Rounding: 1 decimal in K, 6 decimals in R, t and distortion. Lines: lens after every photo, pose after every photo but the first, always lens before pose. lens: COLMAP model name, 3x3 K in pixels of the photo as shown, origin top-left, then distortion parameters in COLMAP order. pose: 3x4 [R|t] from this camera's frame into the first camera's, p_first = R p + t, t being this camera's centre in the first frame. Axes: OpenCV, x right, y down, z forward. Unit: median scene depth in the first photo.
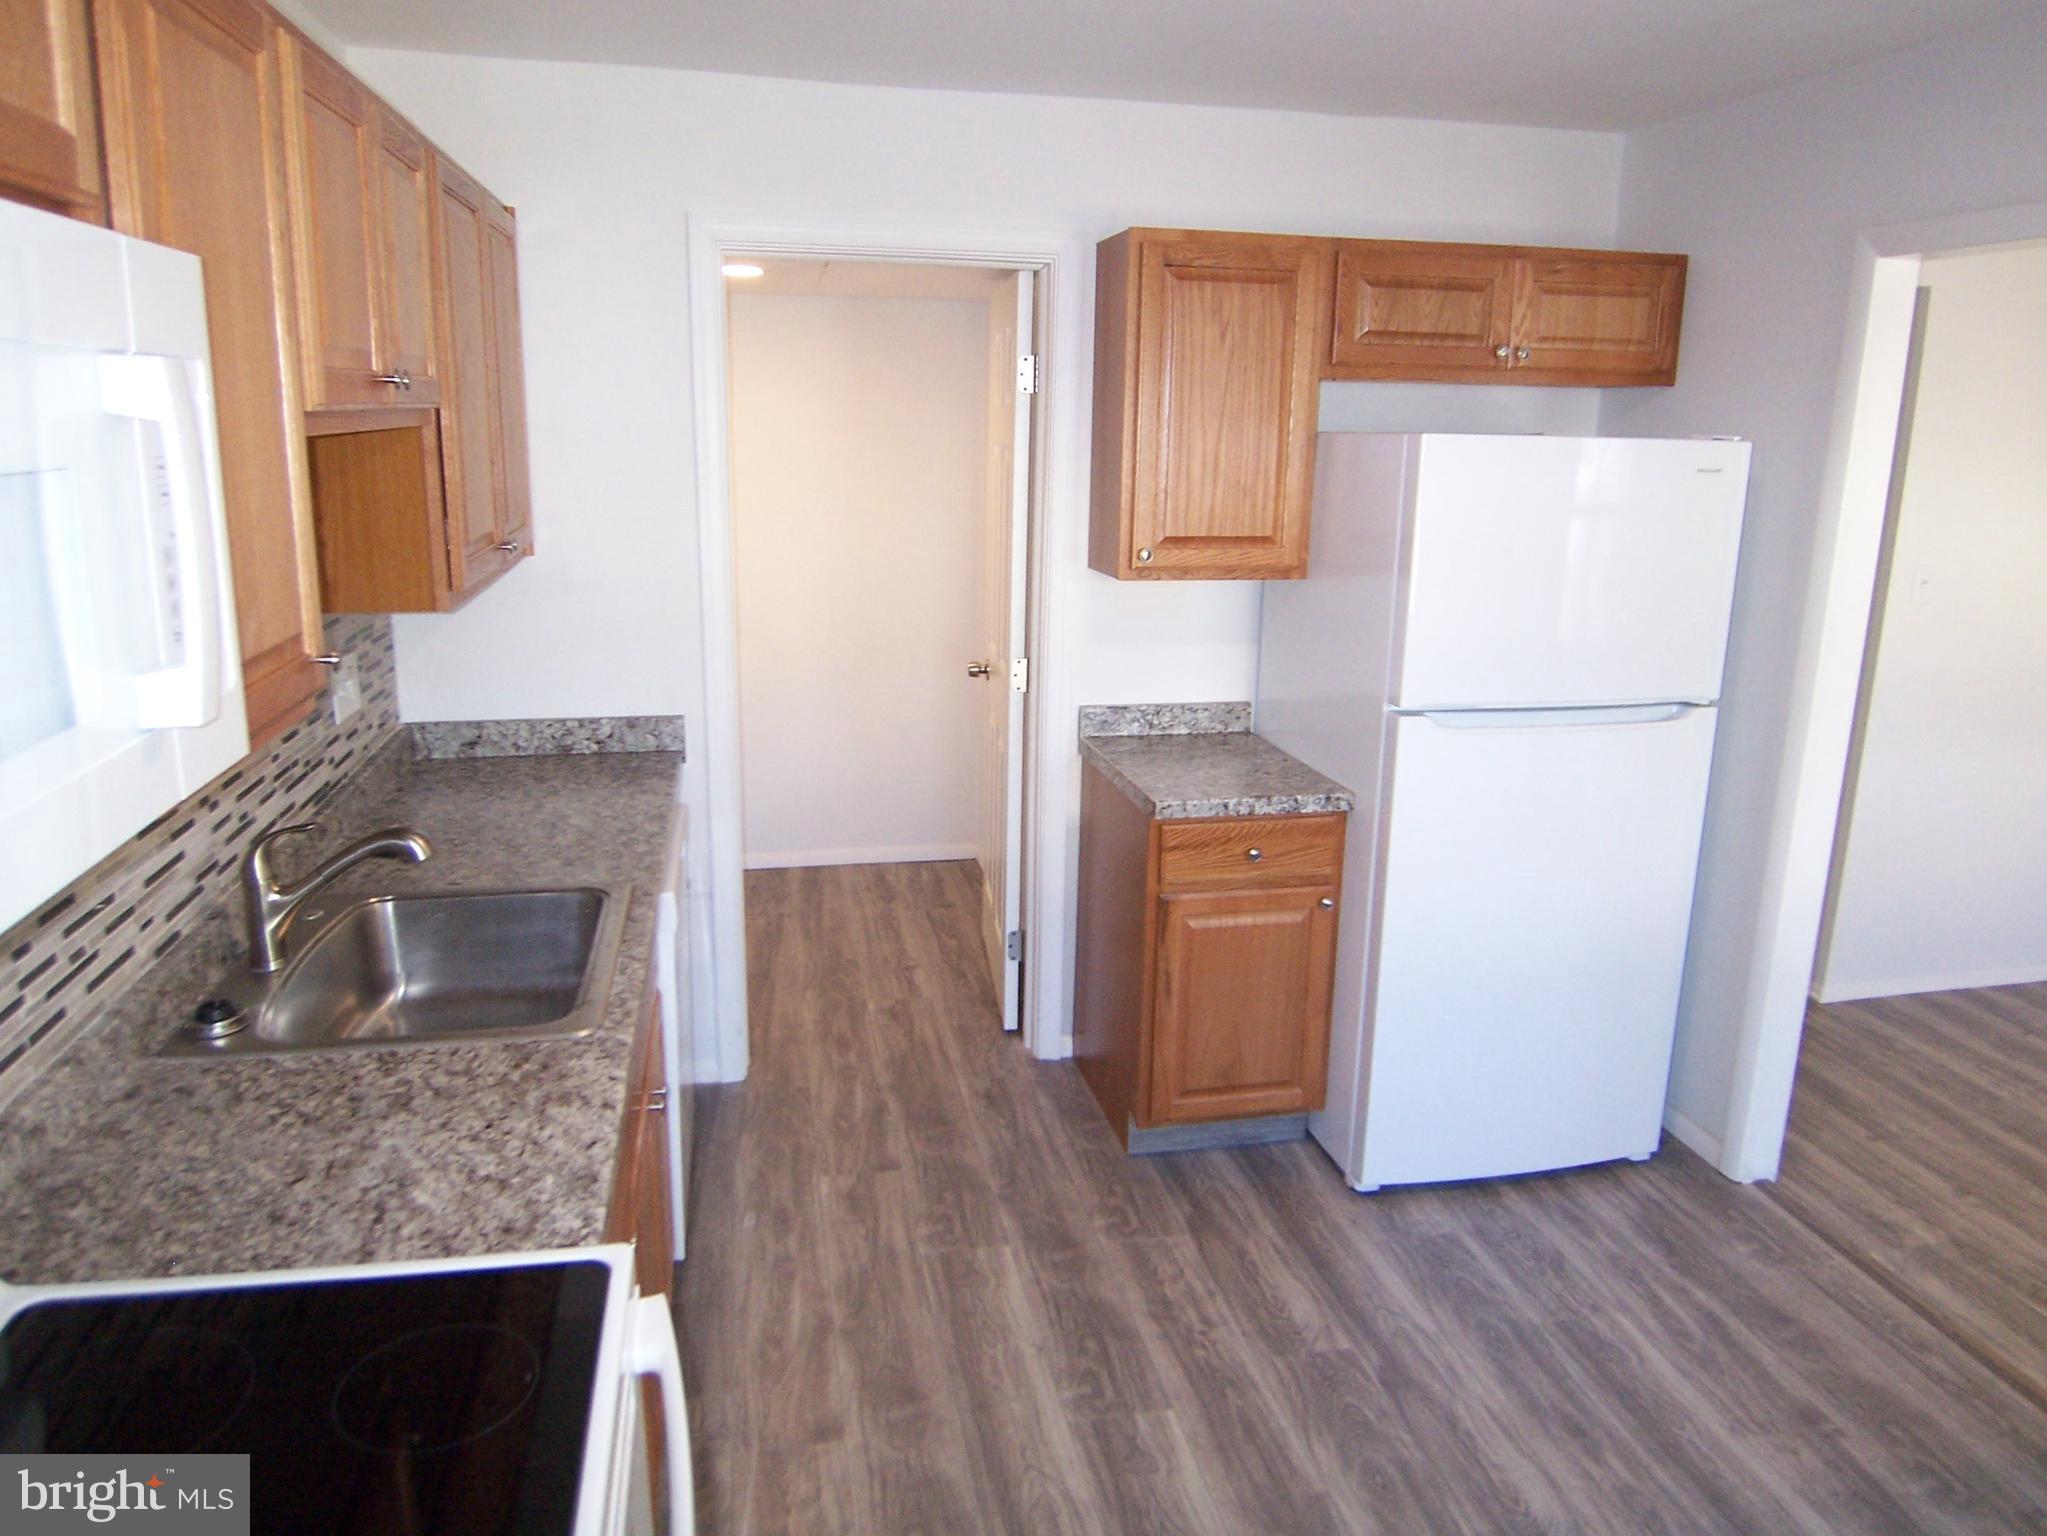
lens RADIAL K [[1384.0, 0, 1023.0], [0, 1384.0, 762.4], [0, 0, 1]] dist [-0.047842, -0.007863]
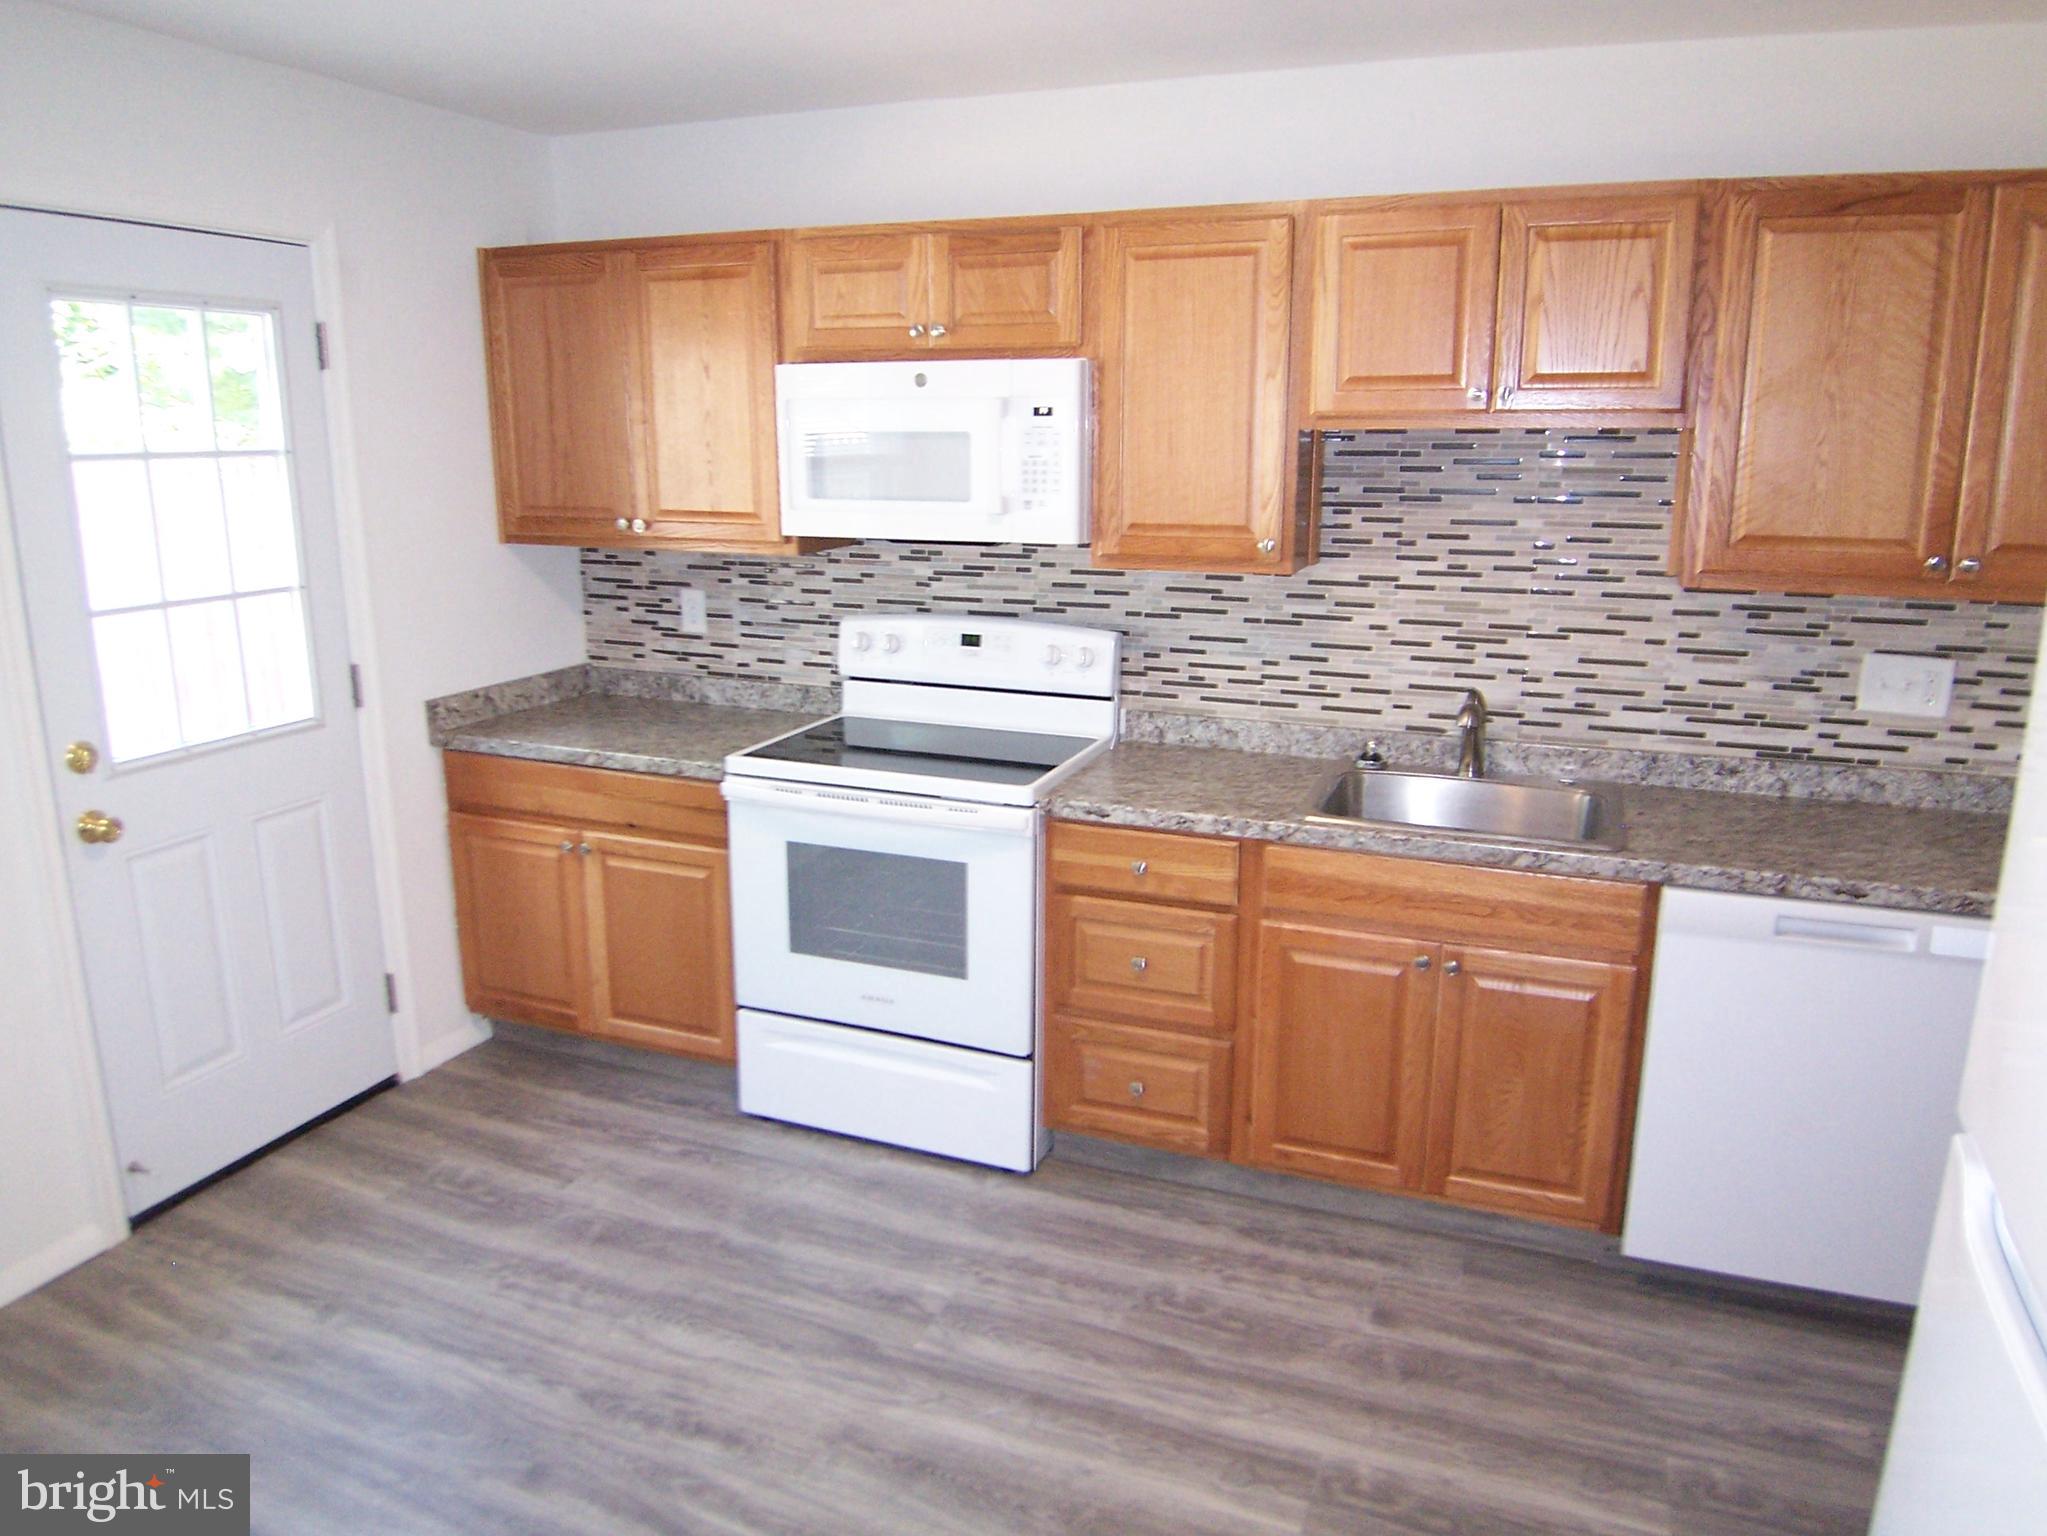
lens RADIAL K [[1384.0, 0, 1020.2], [0, 1384.0, 764.6], [0, 0, 1]] dist [-0.047842, -0.007863]
pose [[-0.547573, 0.174014, -0.818464, 0.858691], [-0.209772, 0.918353, 0.335595, -0.240253], [0.810037, 0.355453, -0.466362, 1.120043]]
